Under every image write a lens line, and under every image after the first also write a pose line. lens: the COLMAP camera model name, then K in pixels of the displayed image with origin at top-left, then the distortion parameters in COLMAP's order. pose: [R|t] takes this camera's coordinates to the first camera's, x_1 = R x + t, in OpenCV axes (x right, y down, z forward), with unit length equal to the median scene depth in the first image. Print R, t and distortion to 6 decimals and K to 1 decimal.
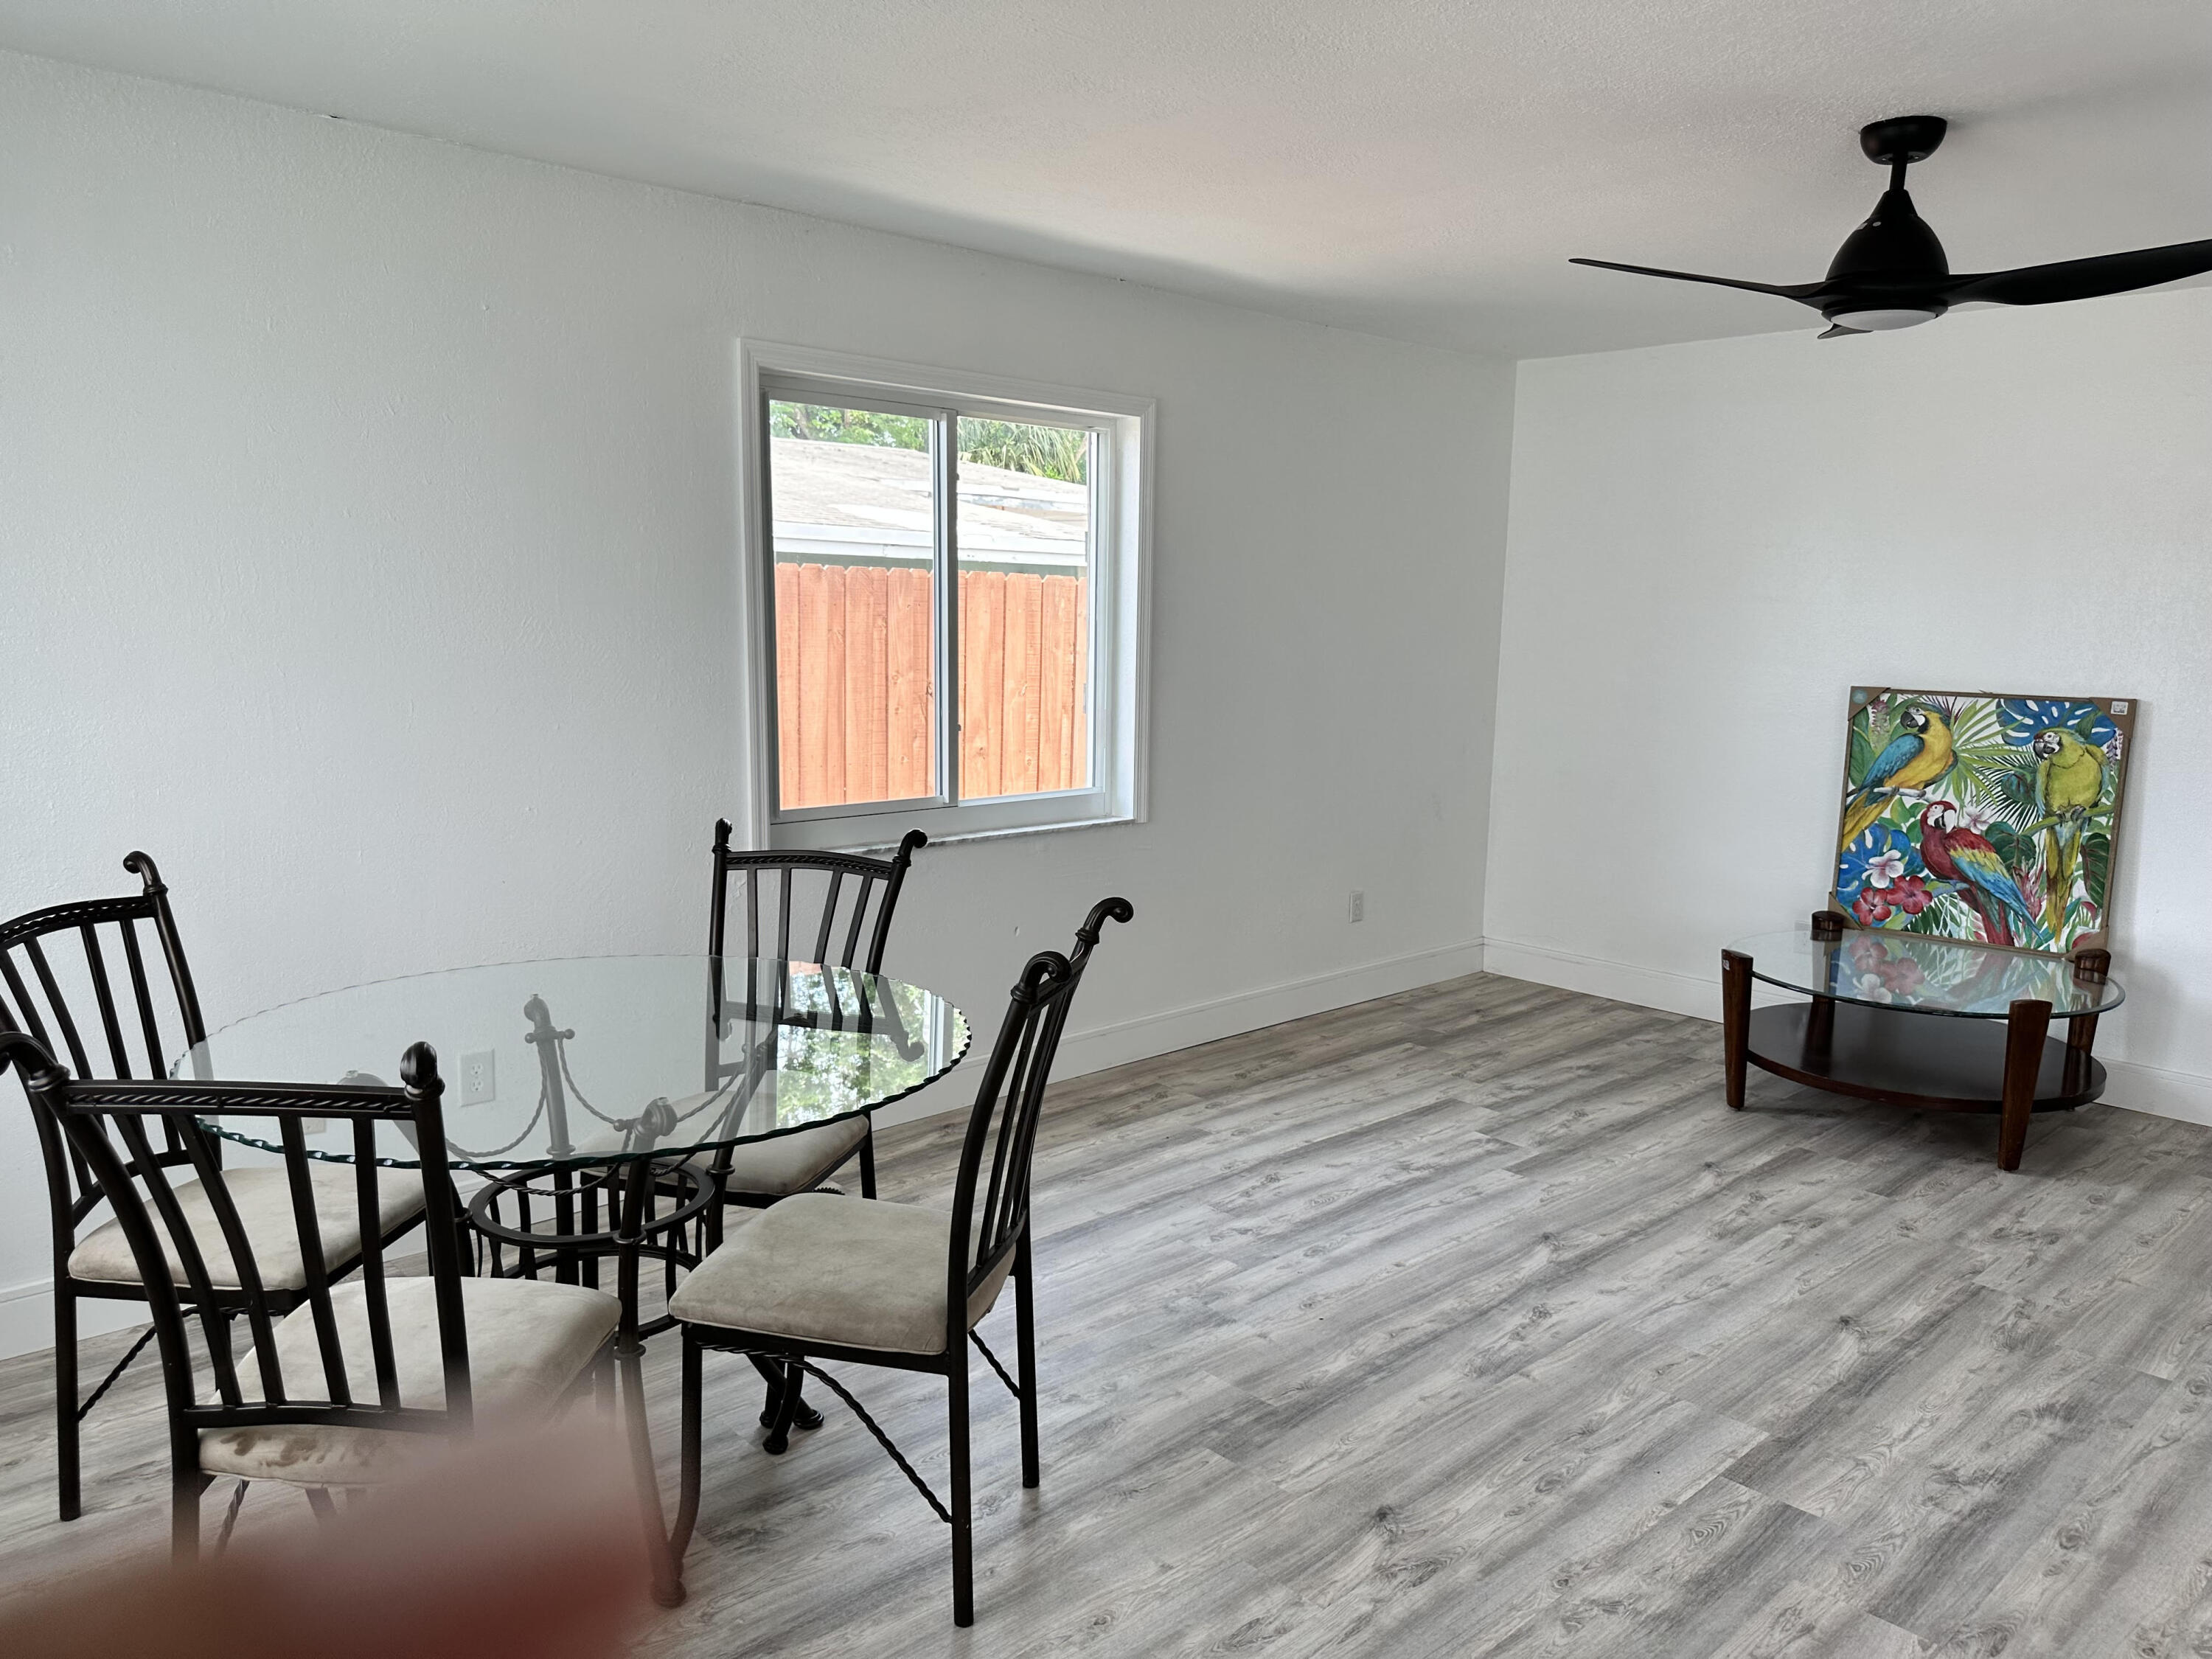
lens RADIAL K [[1548.4, 0, 1119.6], [0, 1548.4, 827.4], [0, 0, 1]] dist [0.074013, -0.096663]
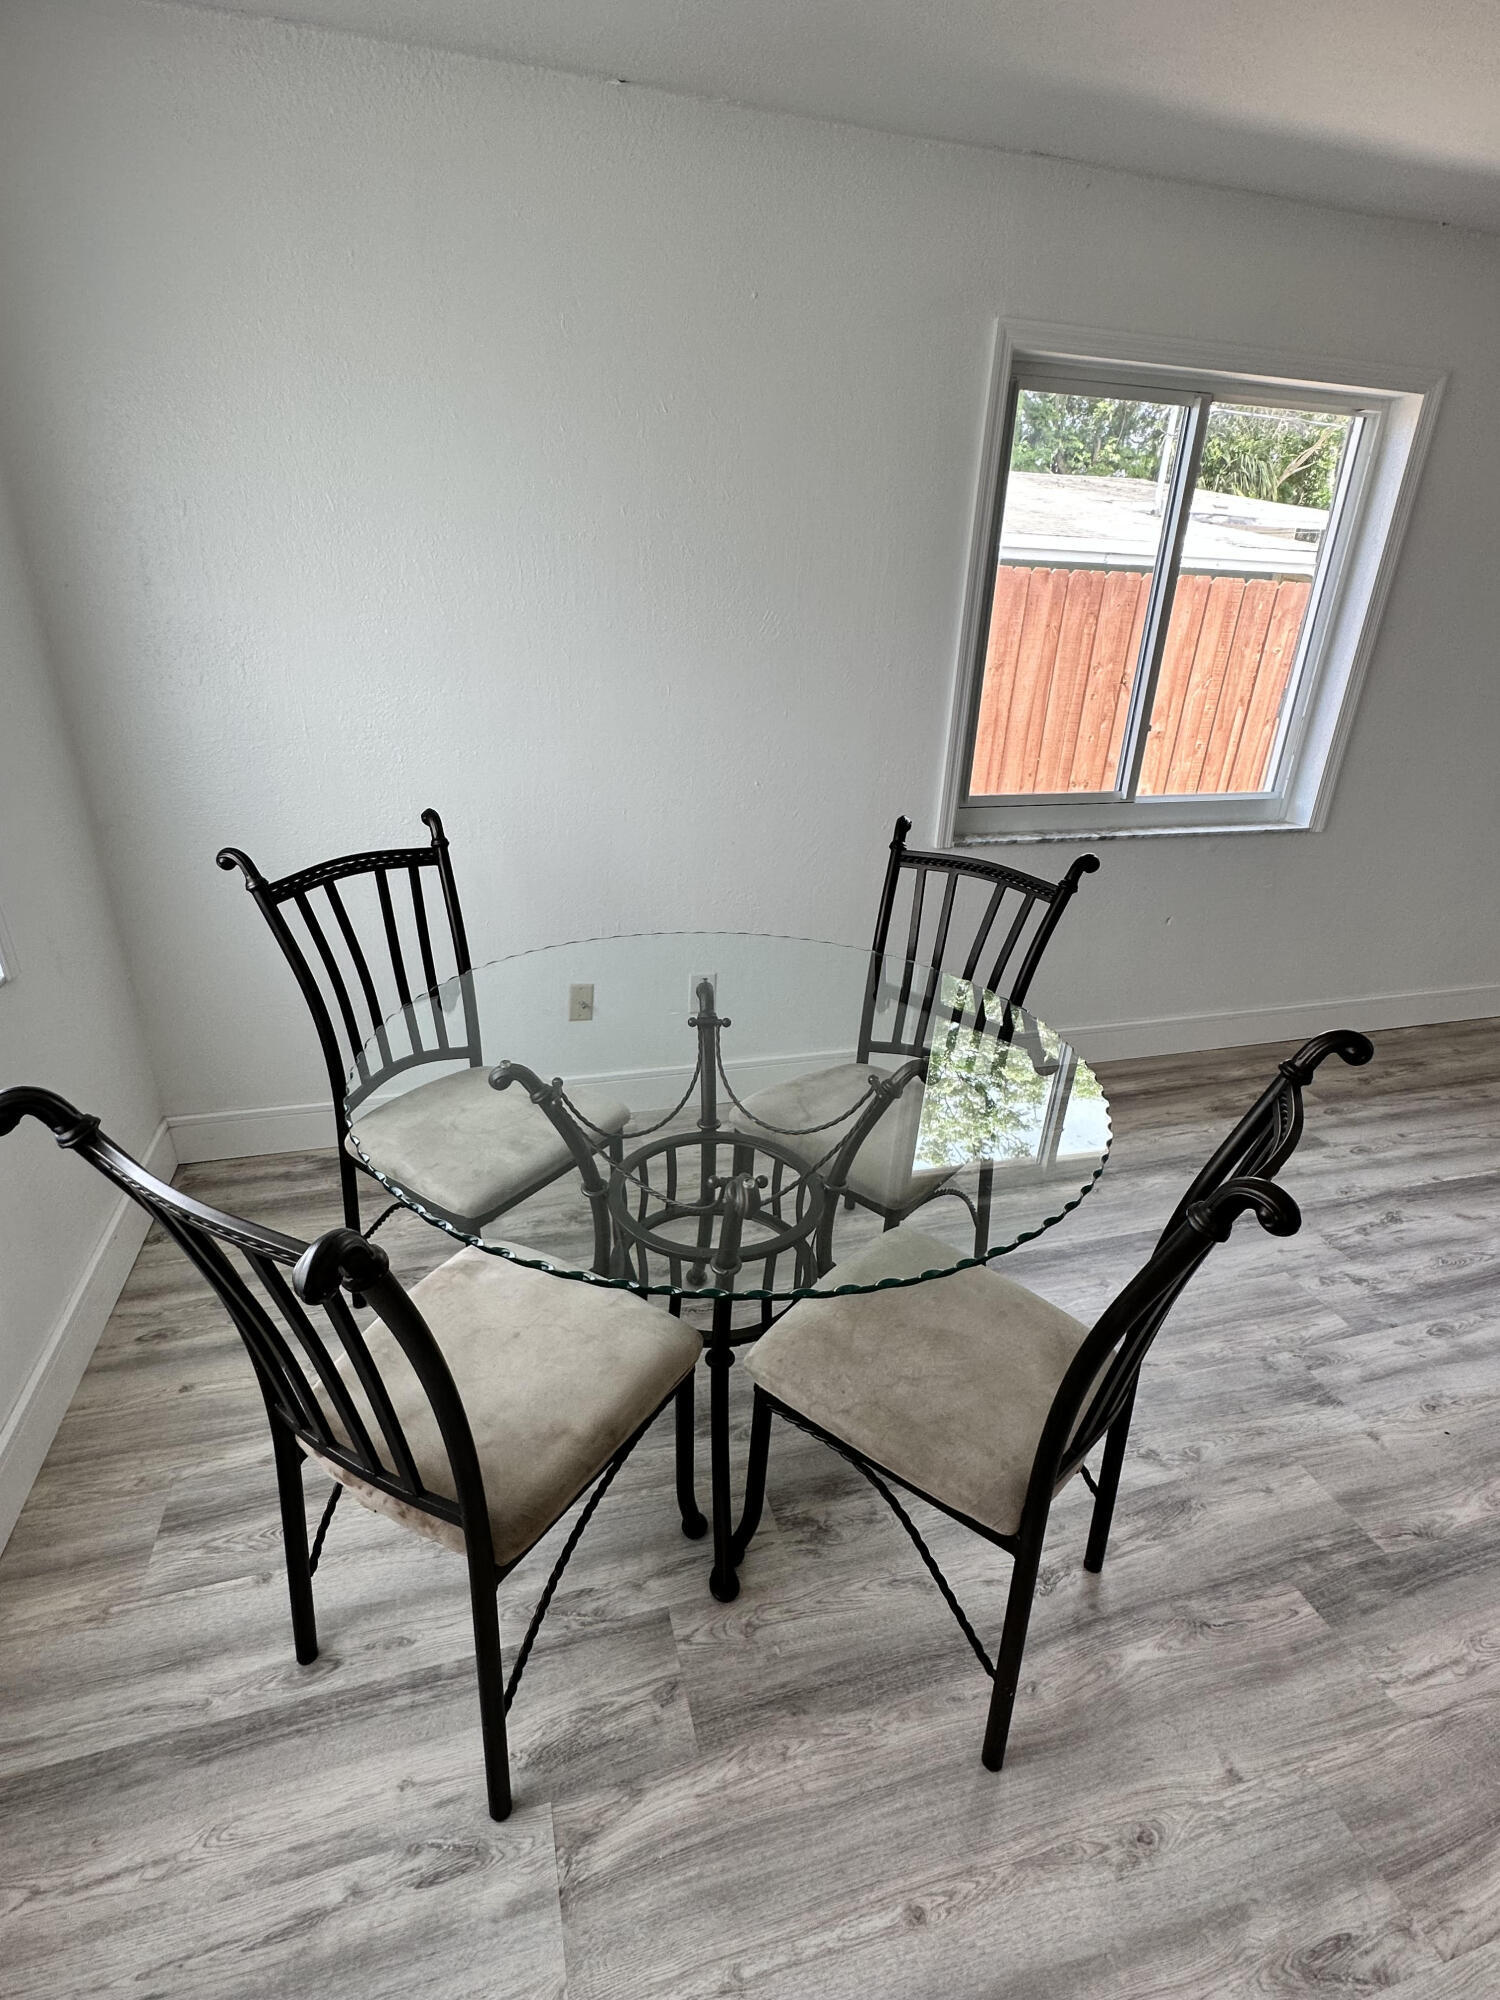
lens RADIAL K [[950.9, 0, 744.5], [0, 950.9, 994.4], [0, 0, 1]] dist [0.001032, -0.000518]
pose [[0.886958, 0.193633, -0.419300, -0.055579], [-0.084413, 0.960542, 0.265017, -0.052466], [0.454071, -0.199664, 0.868305, 0.362966]]
